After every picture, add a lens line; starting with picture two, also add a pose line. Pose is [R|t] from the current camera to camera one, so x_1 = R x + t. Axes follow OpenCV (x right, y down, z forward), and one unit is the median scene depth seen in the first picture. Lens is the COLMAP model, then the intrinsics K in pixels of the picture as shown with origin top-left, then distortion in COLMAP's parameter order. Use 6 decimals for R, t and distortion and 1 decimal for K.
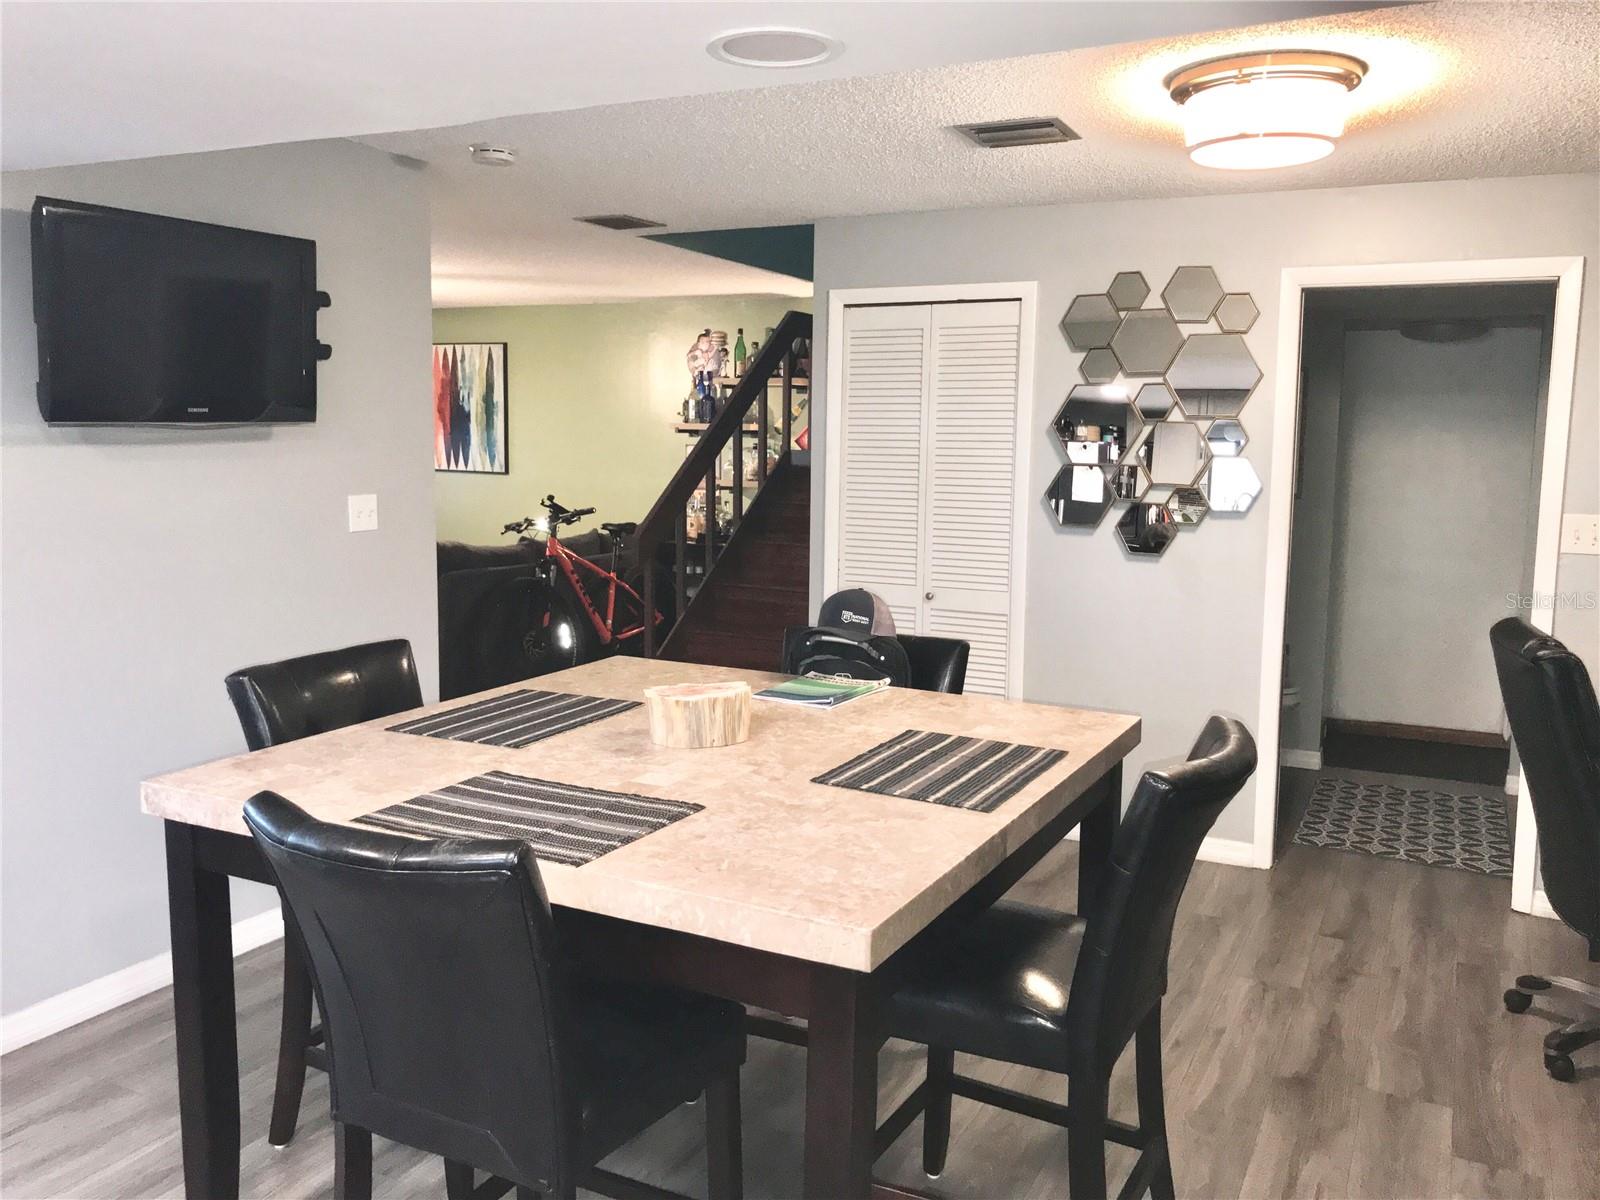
lens RADIAL K [[1317.4, 0, 788.6], [0, 1317.4, 596.7], [0, 0, 1]] dist [0.047515, -0.075732]
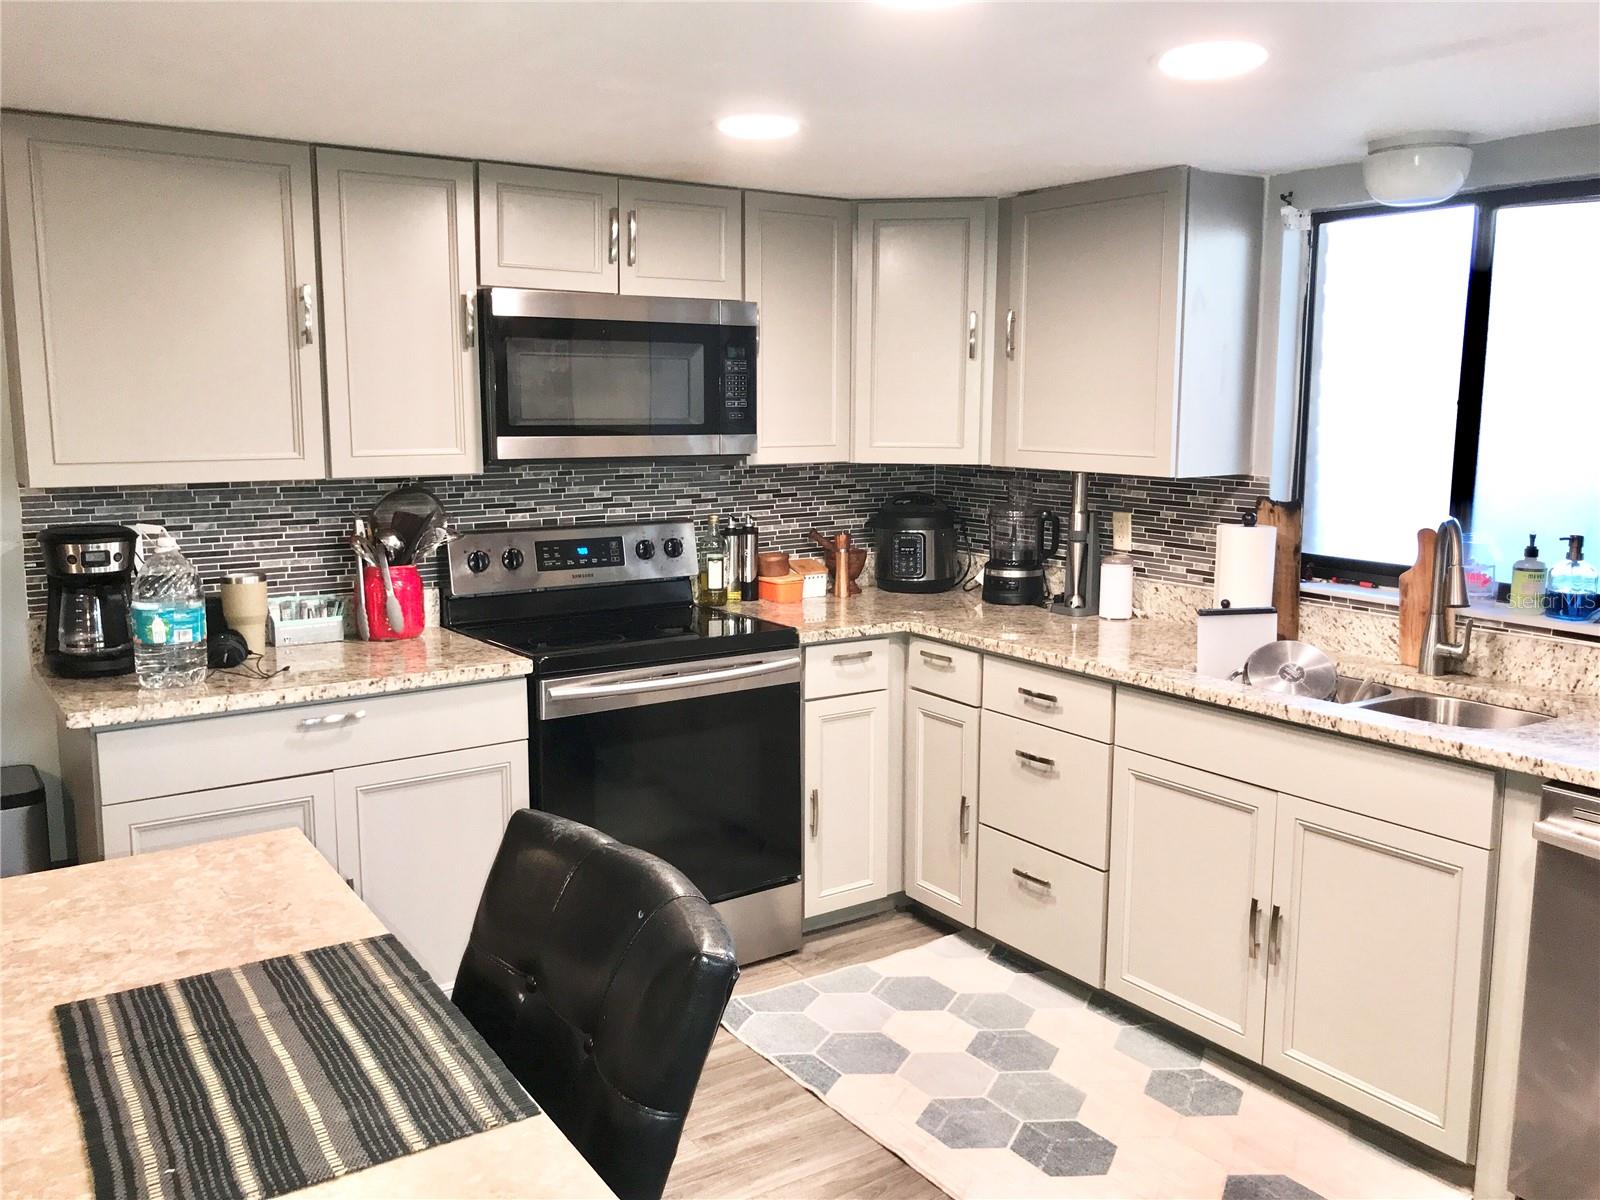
lens RADIAL K [[1317.4, 0, 798.3], [0, 1317.4, 587.1], [0, 0, 1]] dist [0.047515, -0.075732]
pose [[-0.883548, -0.080734, 0.461329, -0.369167], [0.050555, 0.962833, 0.265322, -0.101432], [-0.465604, 0.257747, -0.846628, 0.758277]]
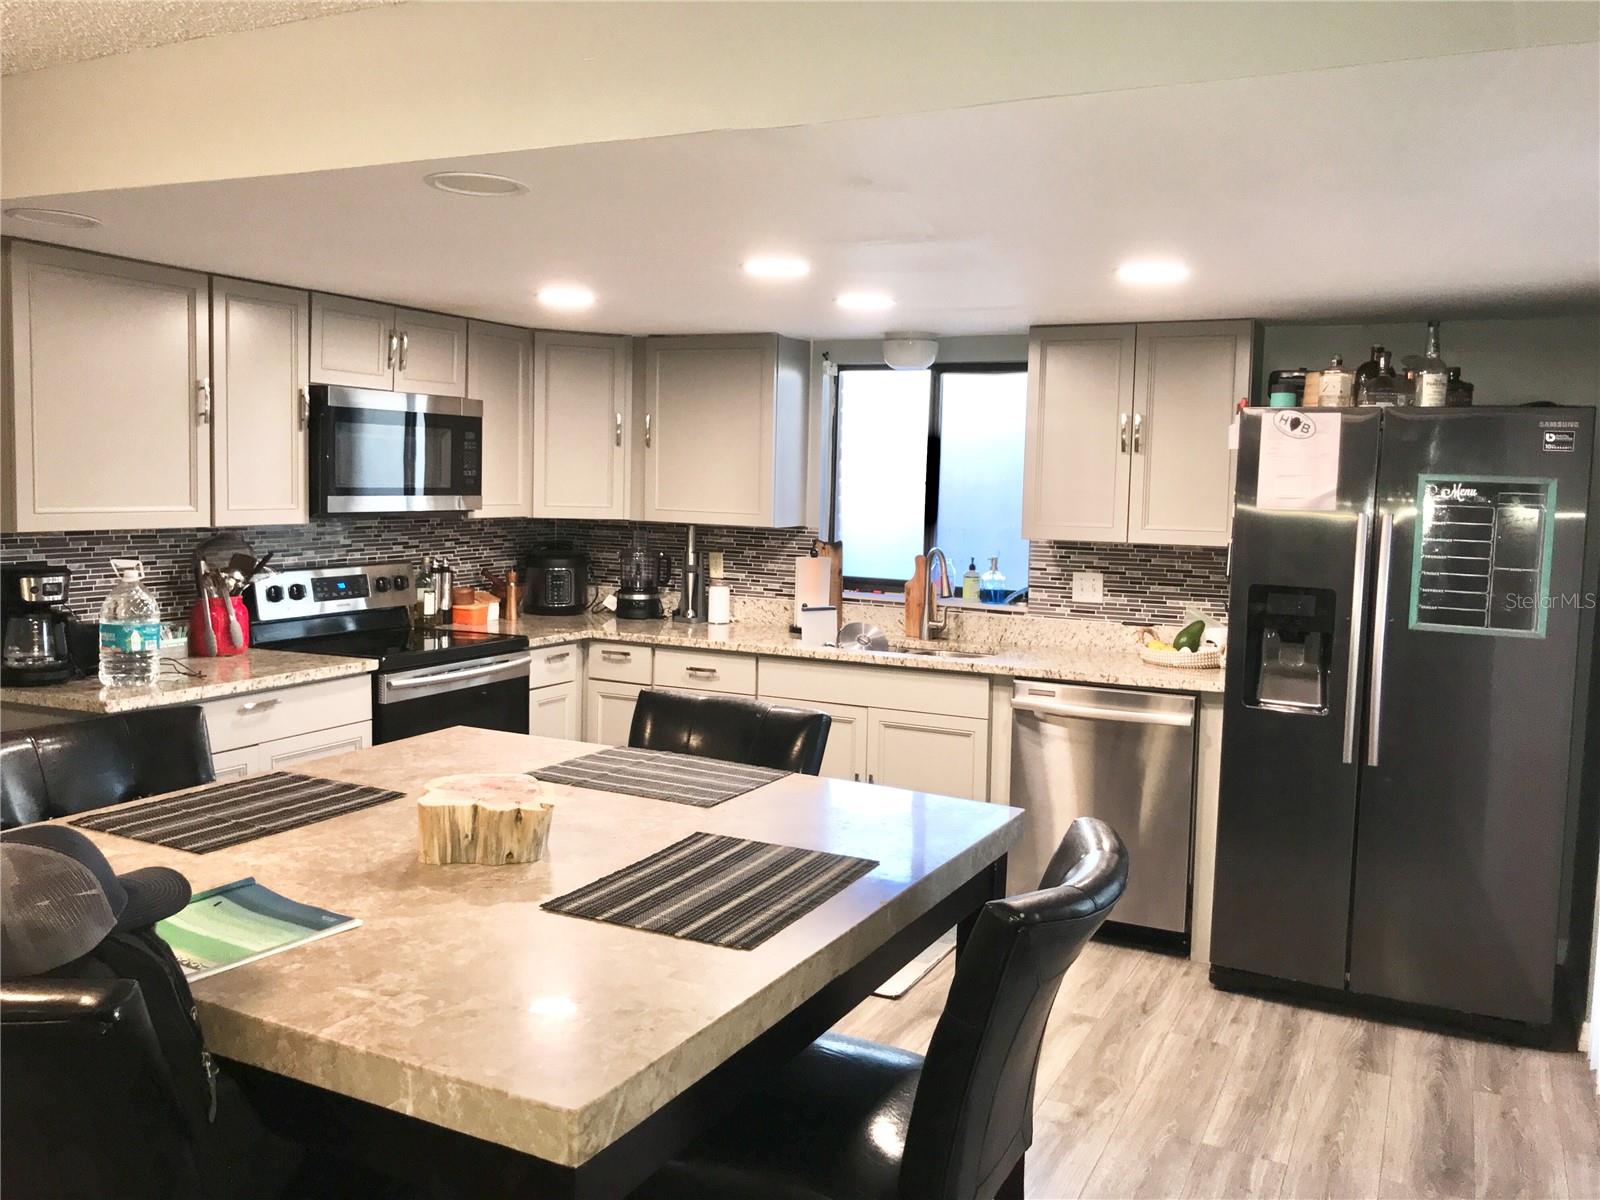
lens RADIAL K [[1317.4, 0, 810.0], [0, 1317.4, 583.8], [0, 0, 1]] dist [0.047515, -0.075732]
pose [[-0.998906, -0.033533, -0.032601, -0.166378], [-0.039787, 0.975693, 0.215499, -0.168190], [0.024583, 0.216560, -0.975960, 1.254352]]
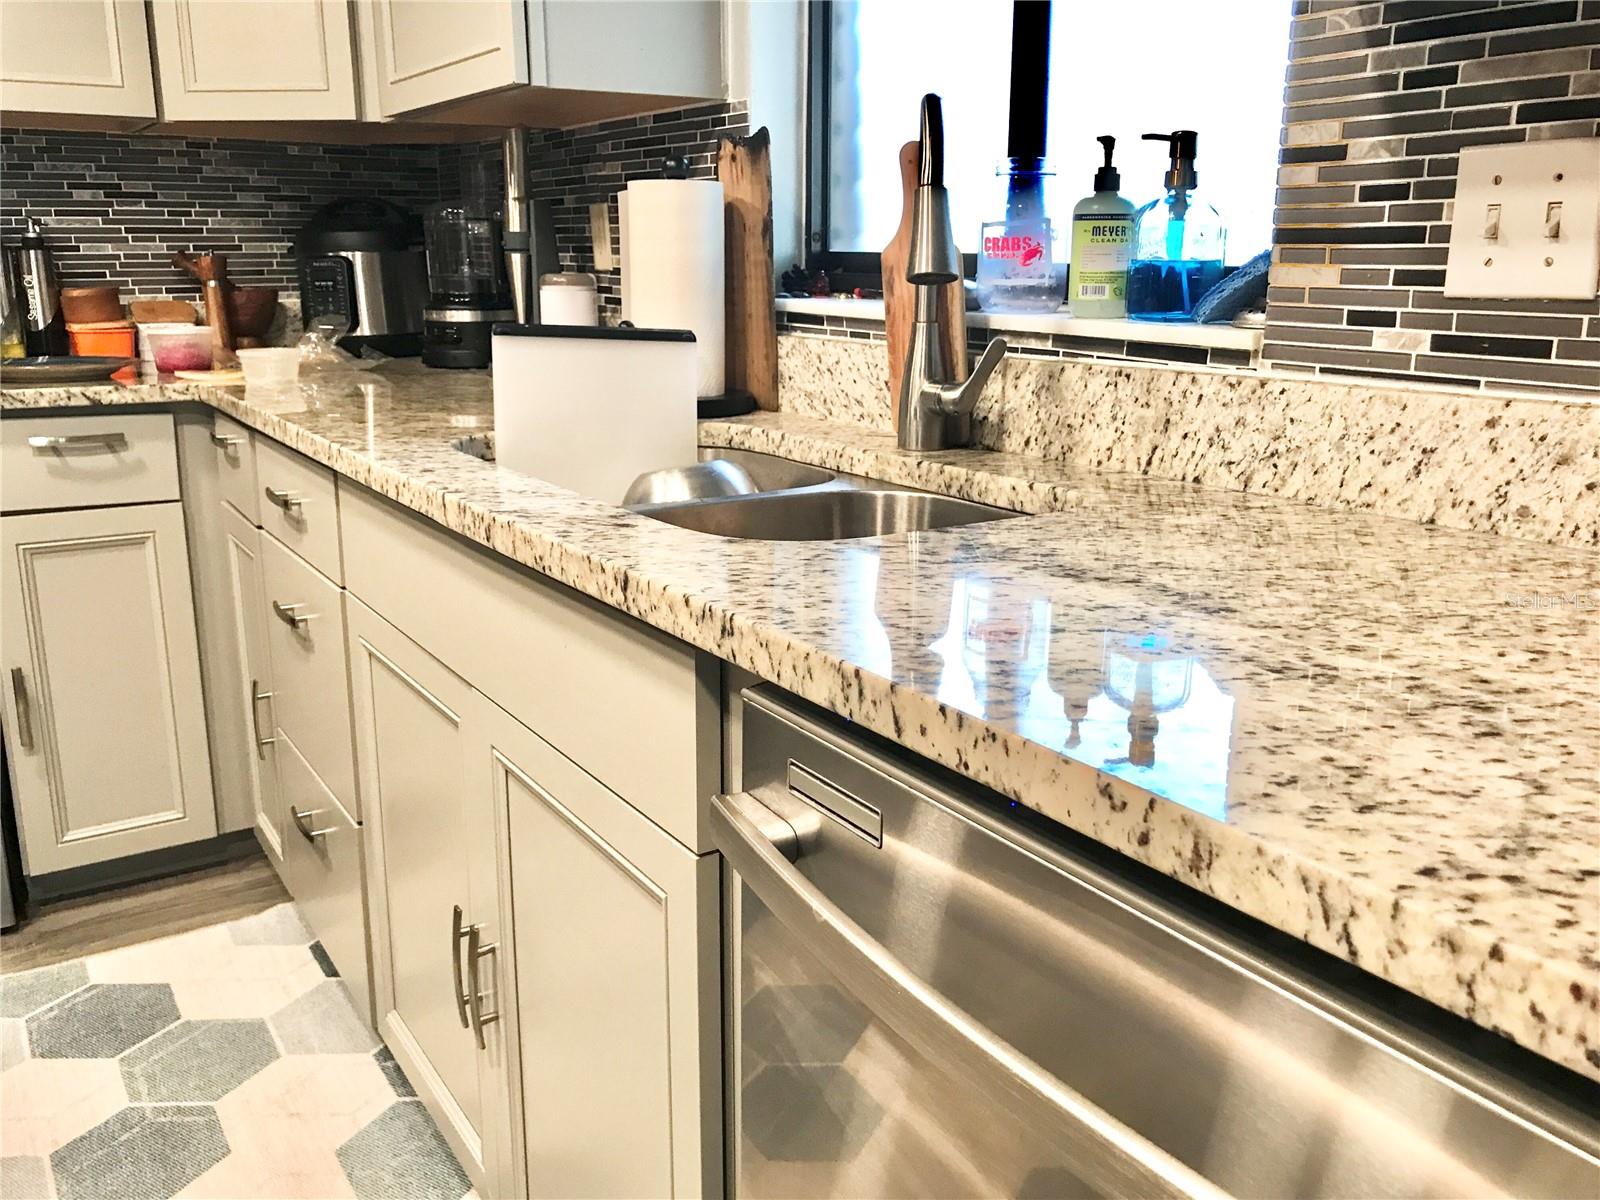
lens RADIAL K [[1317.4, 0, 809.3], [0, 1317.4, 595.4], [0, 0, 1]] dist [0.047515, -0.075732]
pose [[-0.876544, -0.135474, 0.461863, -0.506243], [0.050535, 0.928366, 0.368217, 0.082386], [-0.478661, 0.346099, -0.806907, 0.244192]]
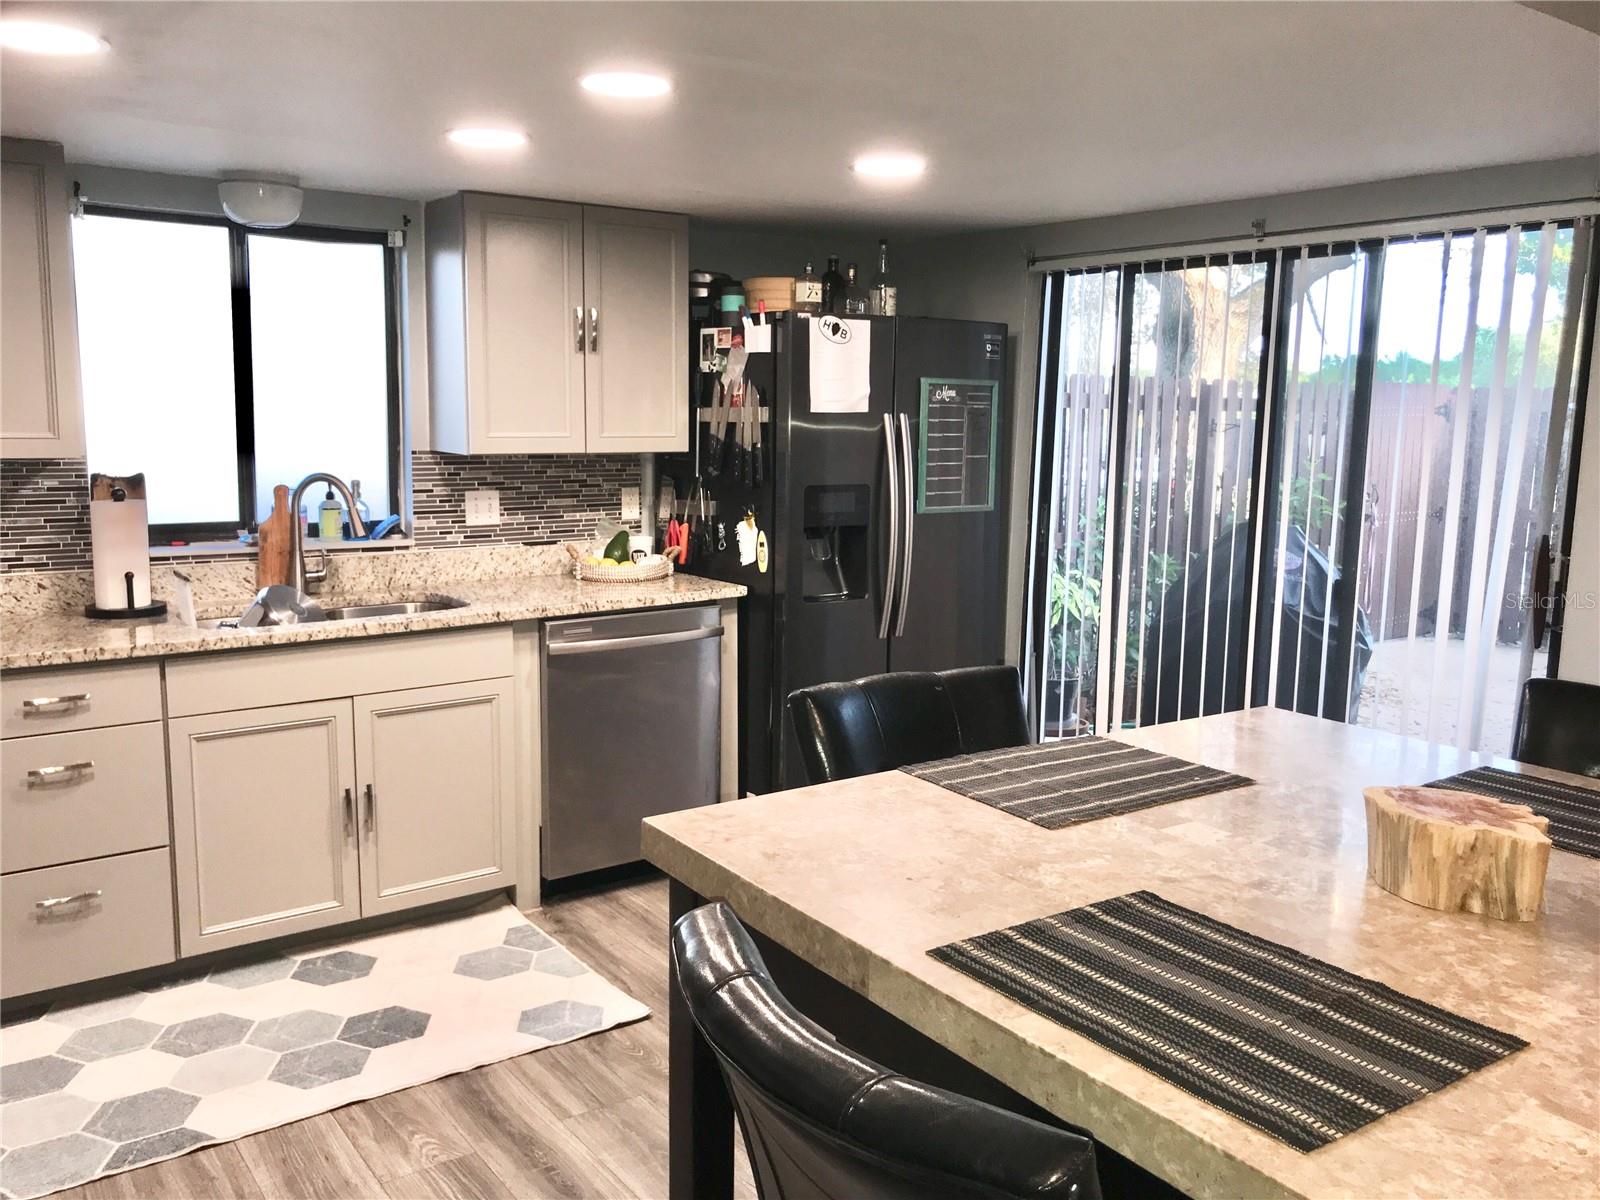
lens RADIAL K [[1317.4, 0, 793.3], [0, 1317.4, 580.0], [0, 0, 1]] dist [0.047515, -0.075732]
pose [[-0.448301, 0.103349, -0.887888, 0.429696], [-0.139134, 0.973120, 0.183519, -0.073299], [0.882988, 0.205807, -0.421872, 0.681581]]
